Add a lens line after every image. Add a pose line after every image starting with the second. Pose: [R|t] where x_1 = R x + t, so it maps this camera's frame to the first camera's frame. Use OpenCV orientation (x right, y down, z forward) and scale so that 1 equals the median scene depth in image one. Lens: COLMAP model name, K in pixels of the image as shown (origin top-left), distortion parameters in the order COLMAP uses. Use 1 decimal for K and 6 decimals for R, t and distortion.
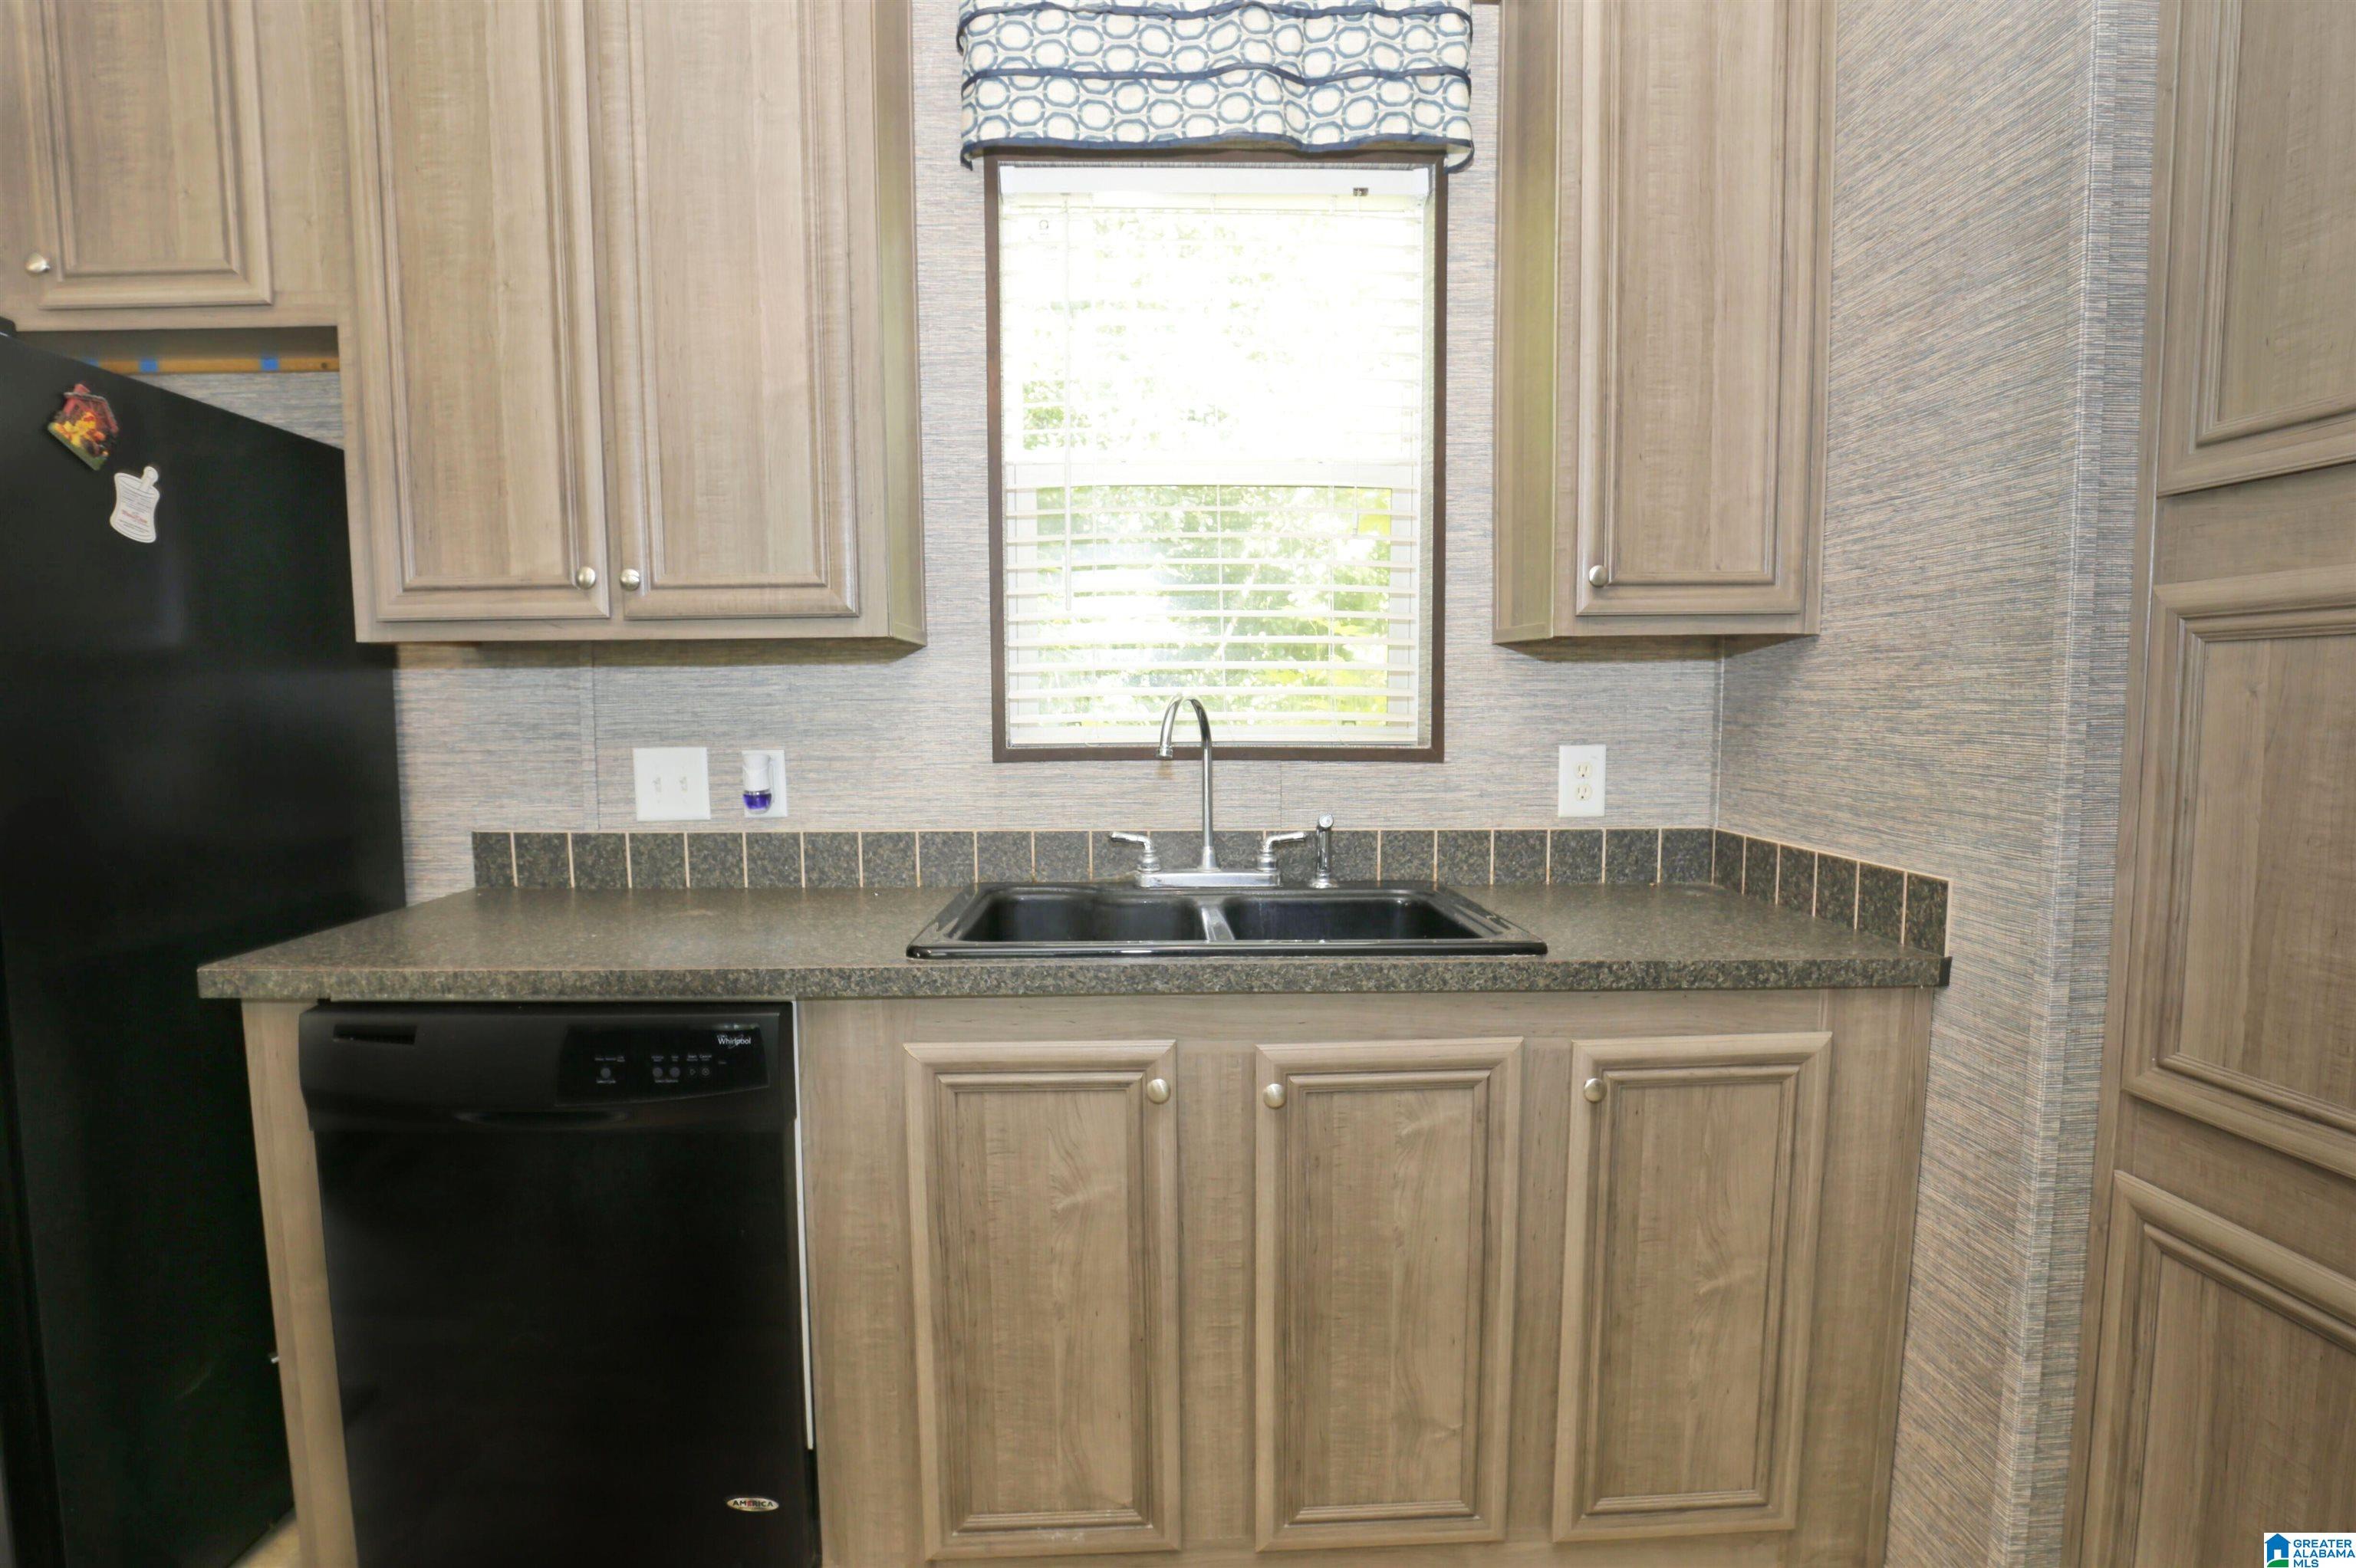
lens RADIAL K [[1112.3, 0, 1174.4], [0, 1112.3, 804.7], [0, 0, 1]] dist [-0.032193, 0.001627]
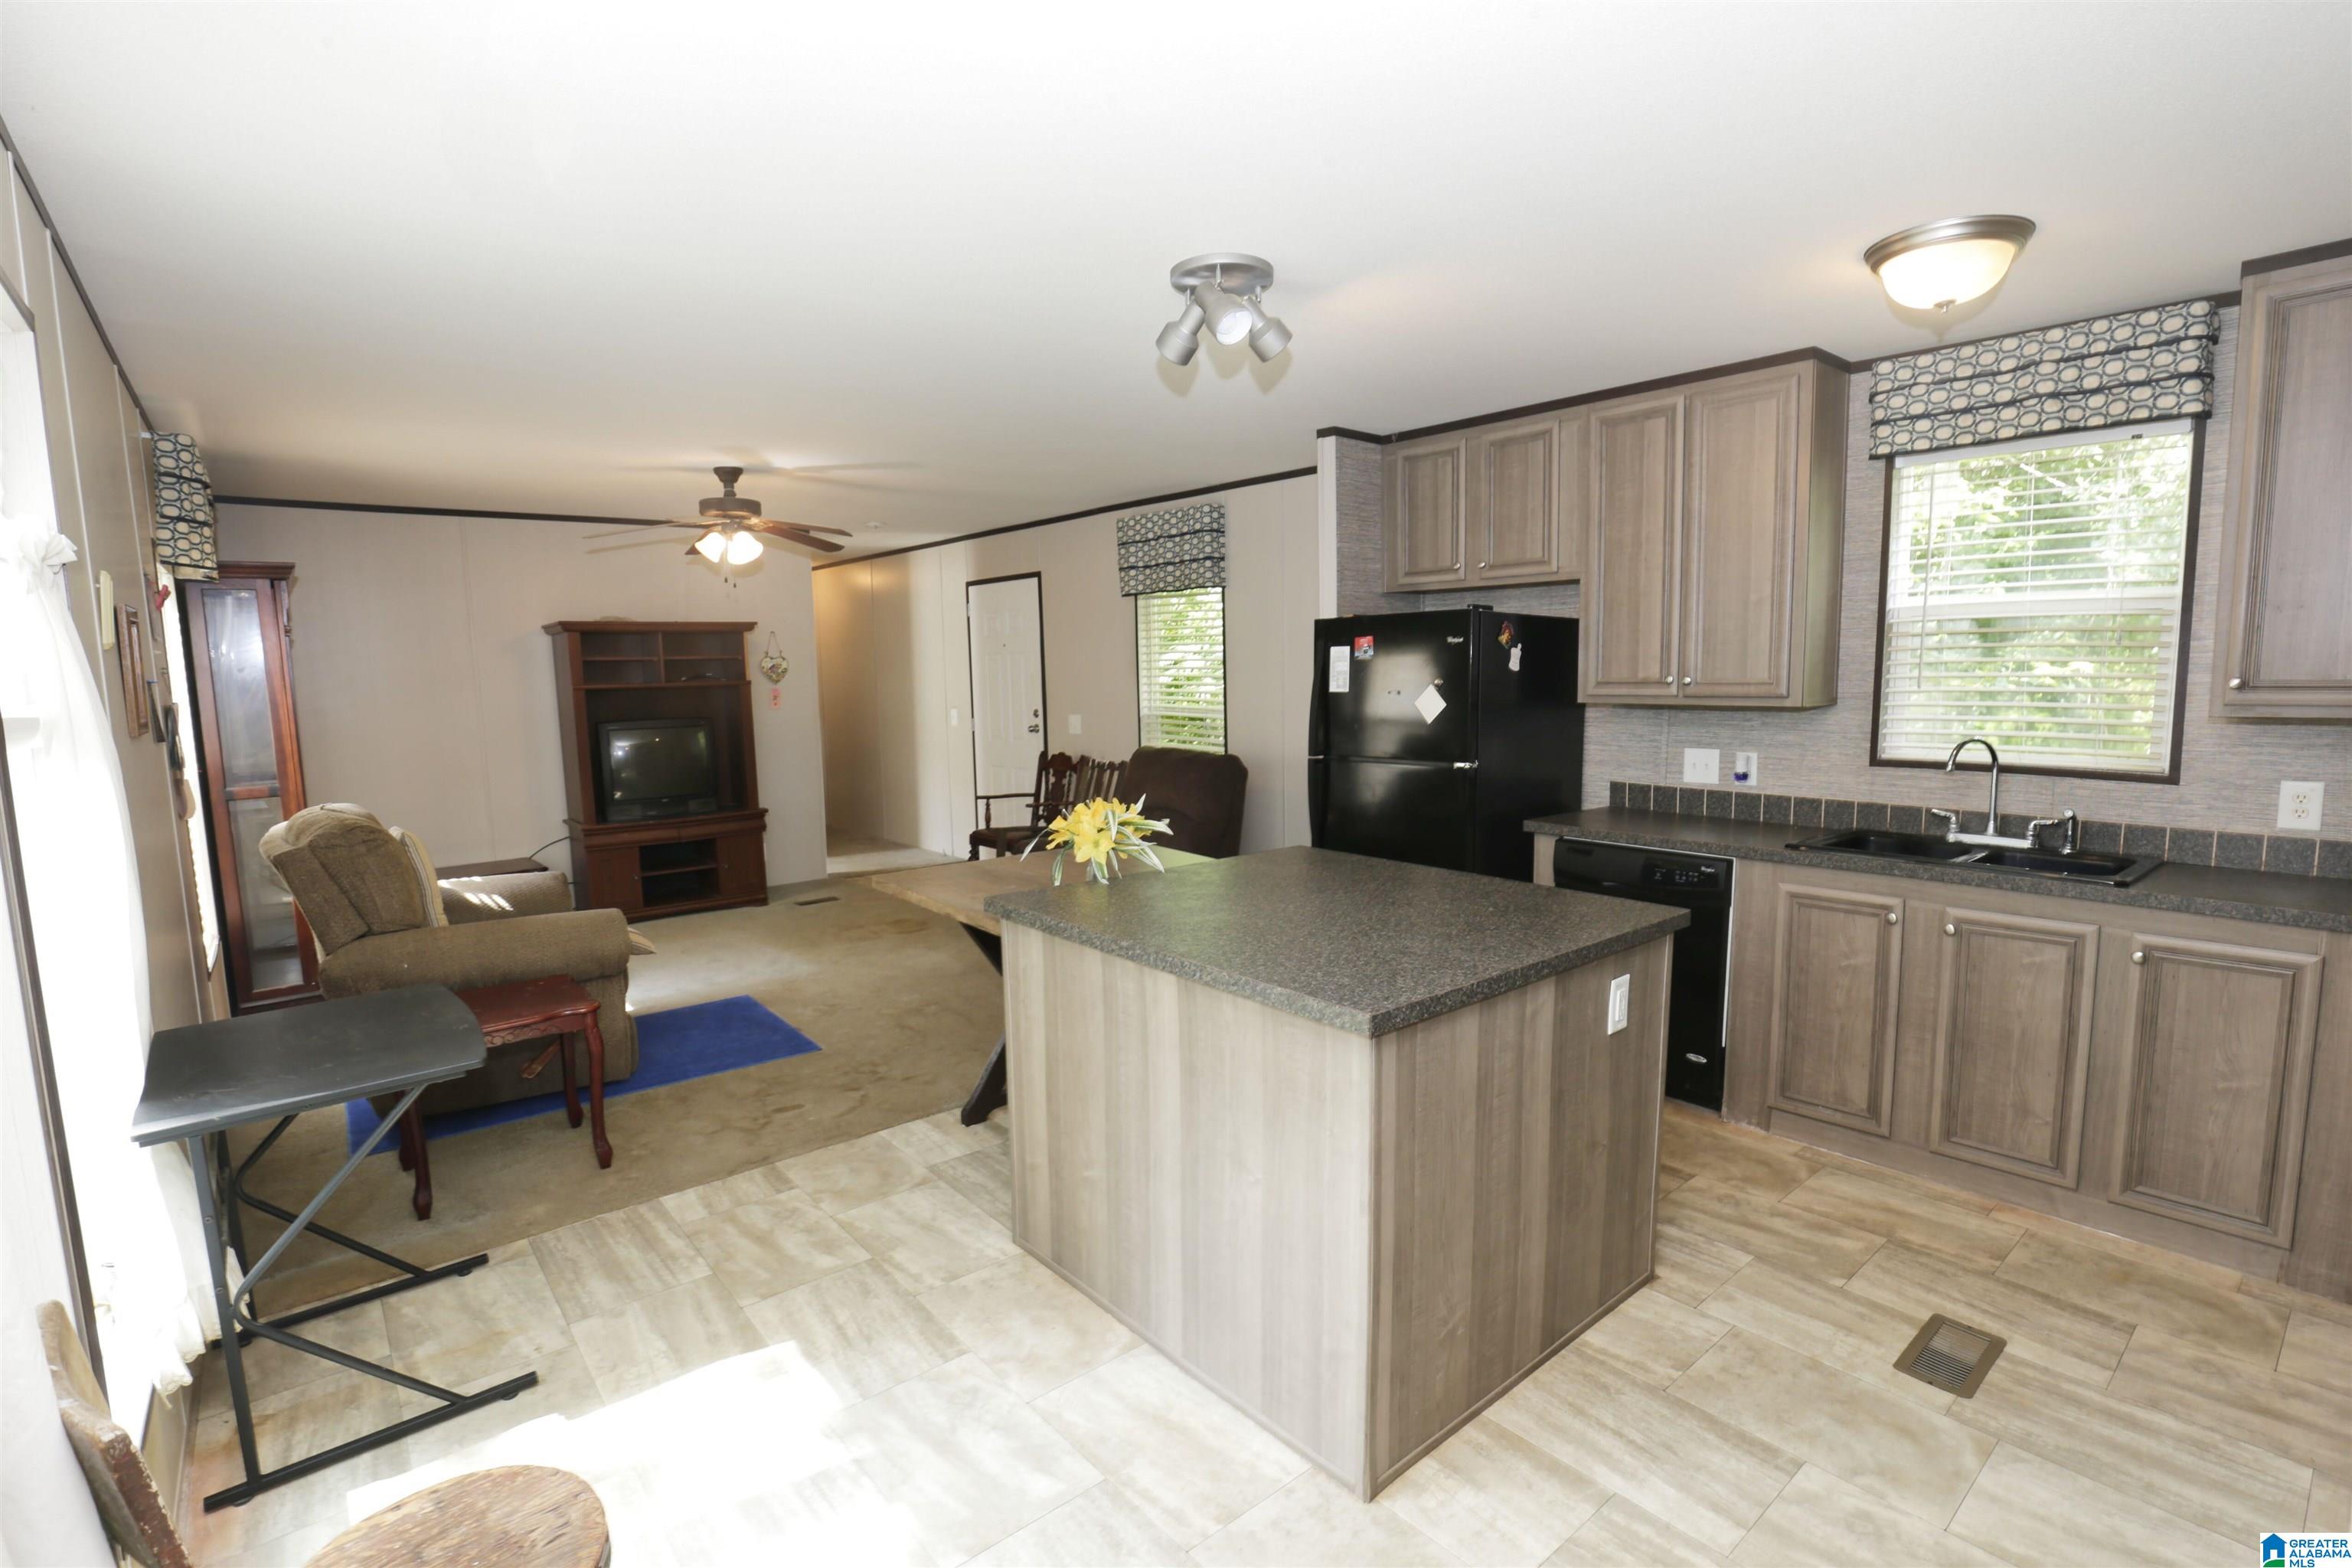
lens RADIAL K [[1110.6, 0, 1169.0], [0, 1110.6, 787.8], [0, 0, 1]] dist [-0.032193, 0.001627]
pose [[0.616225, 0.081180, -0.783375, 0.699950], [-0.070428, 0.996368, 0.047852, -0.009297], [0.784415, 0.025684, 0.619705, -1.344864]]
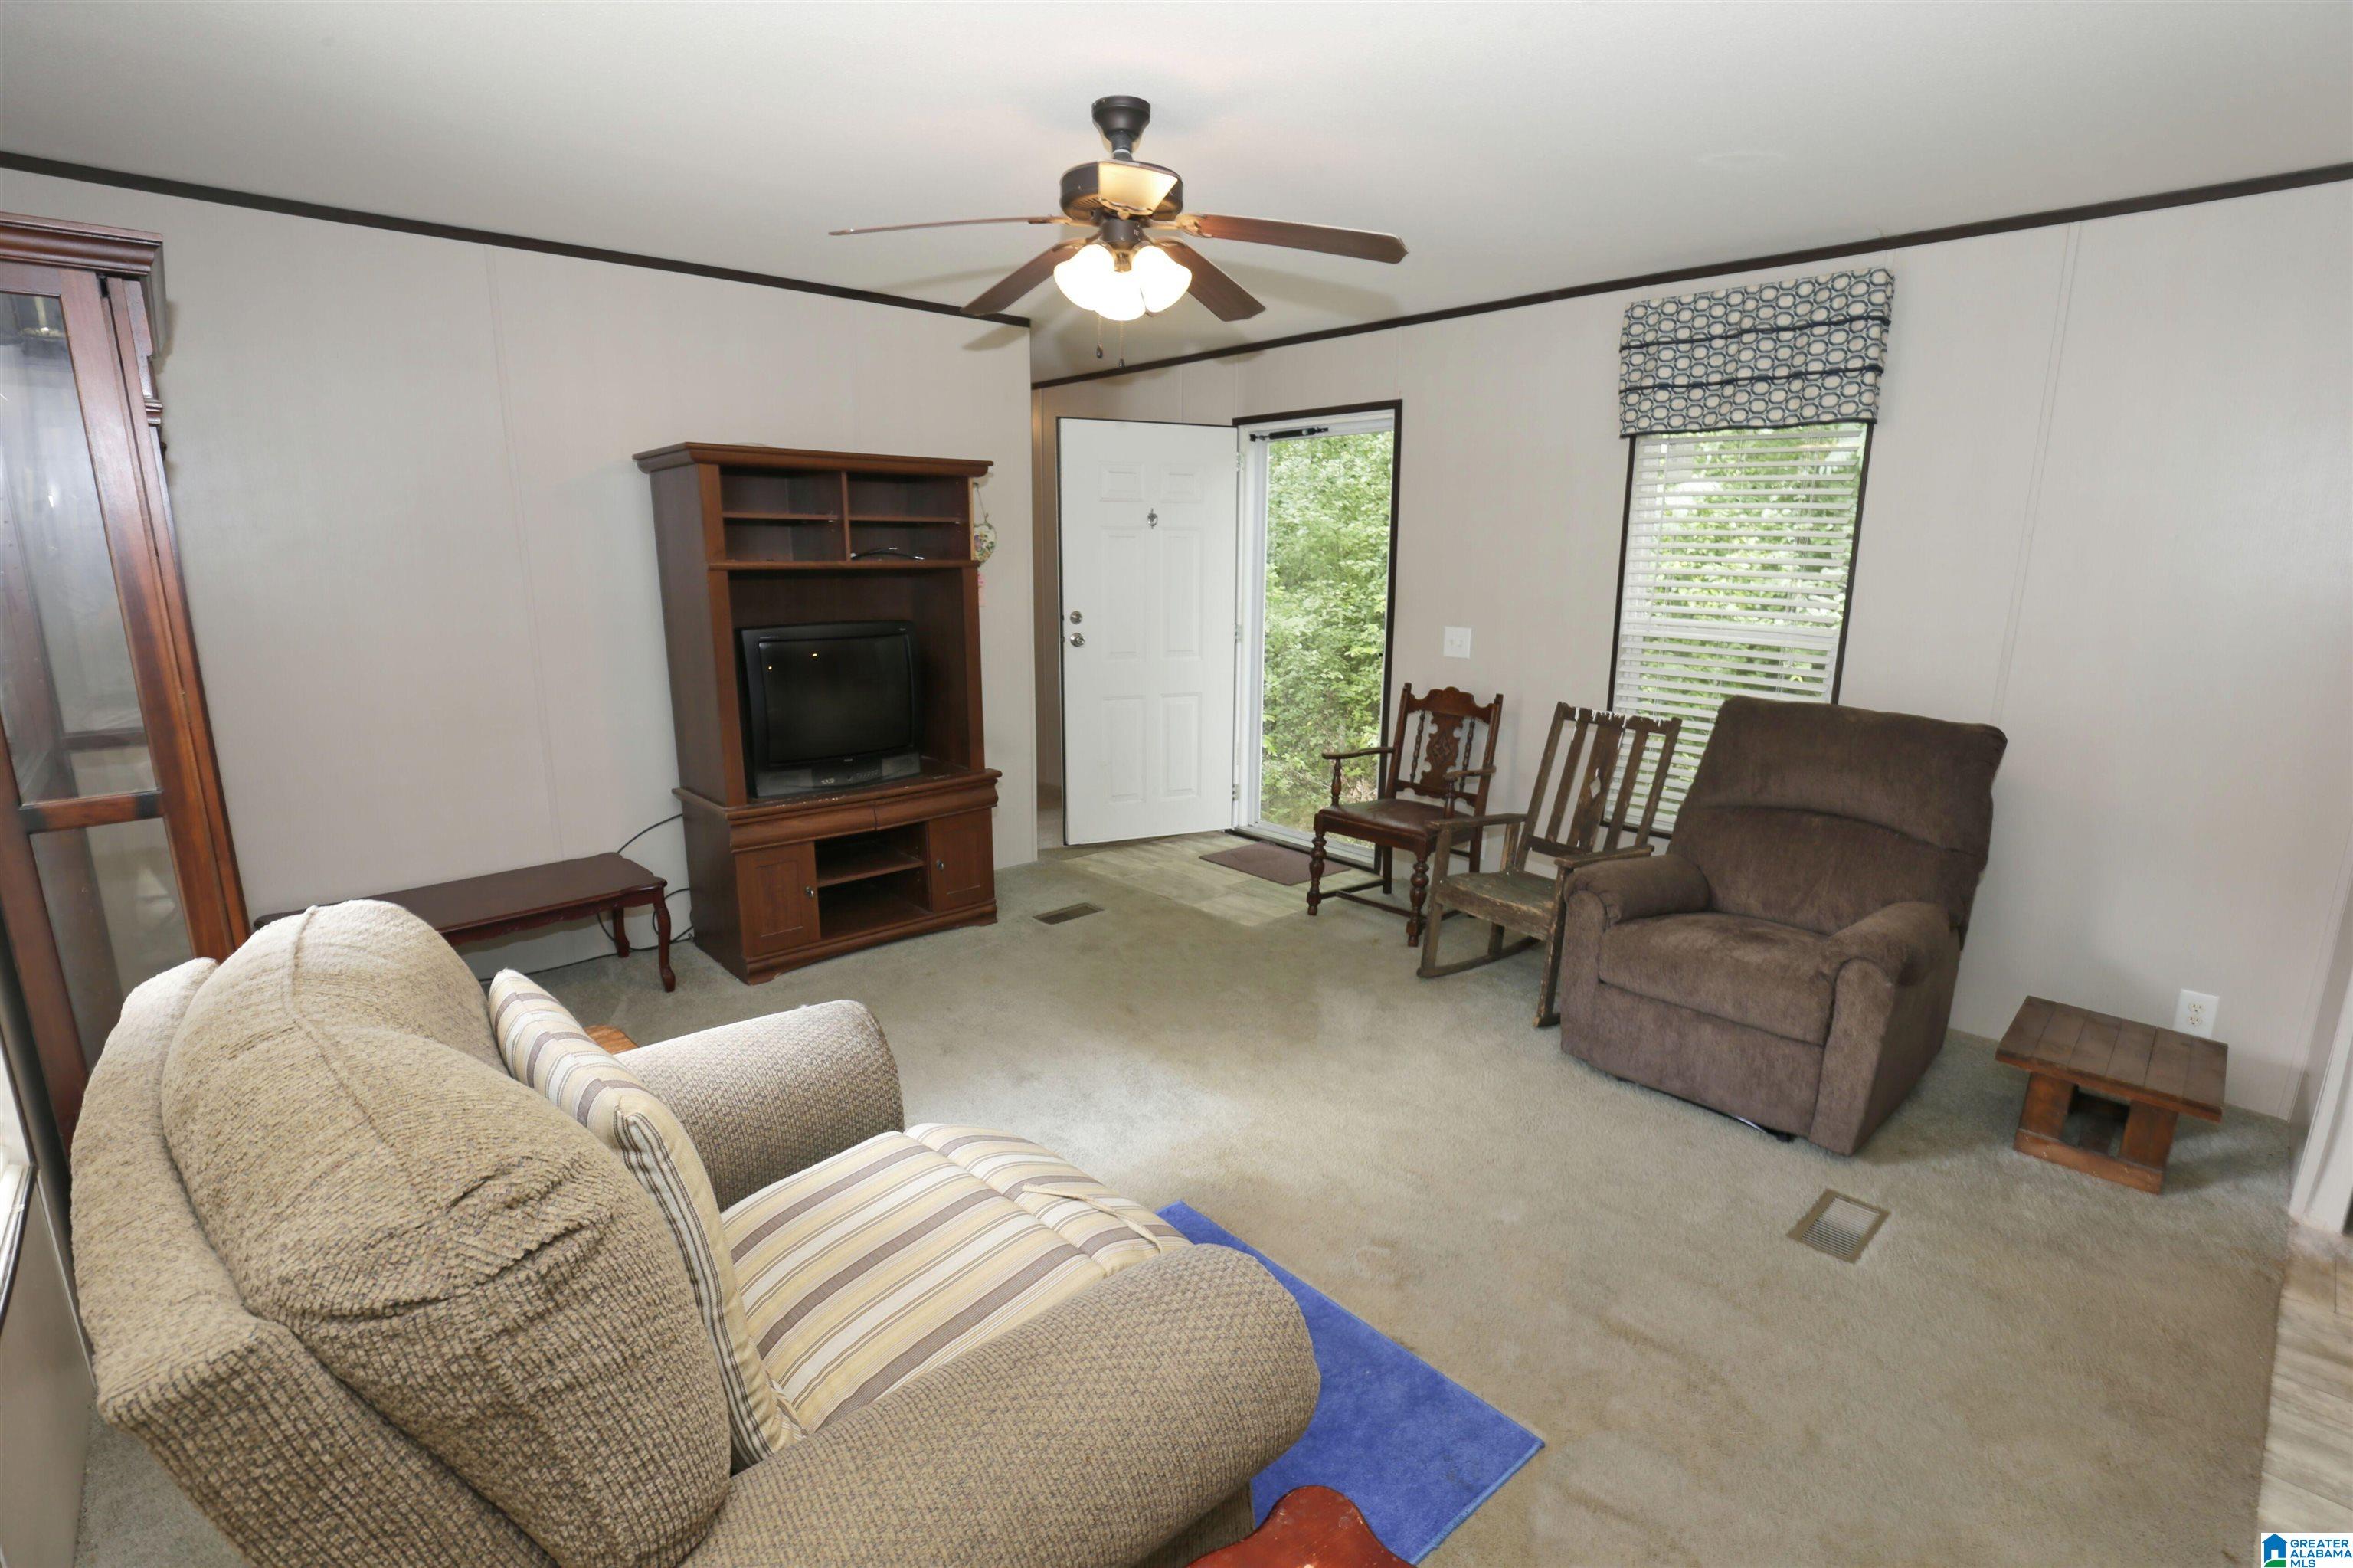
lens RADIAL K [[1111.1, 0, 1167.0], [0, 1111.1, 789.0], [0, 0, 1]] dist [-0.032193, 0.001627]
pose [[0.659660, 0.170245, -0.732028, -1.451459], [-0.094365, 0.985060, 0.144055, 0.009498], [0.745616, -0.025950, 0.665870, -1.378901]]
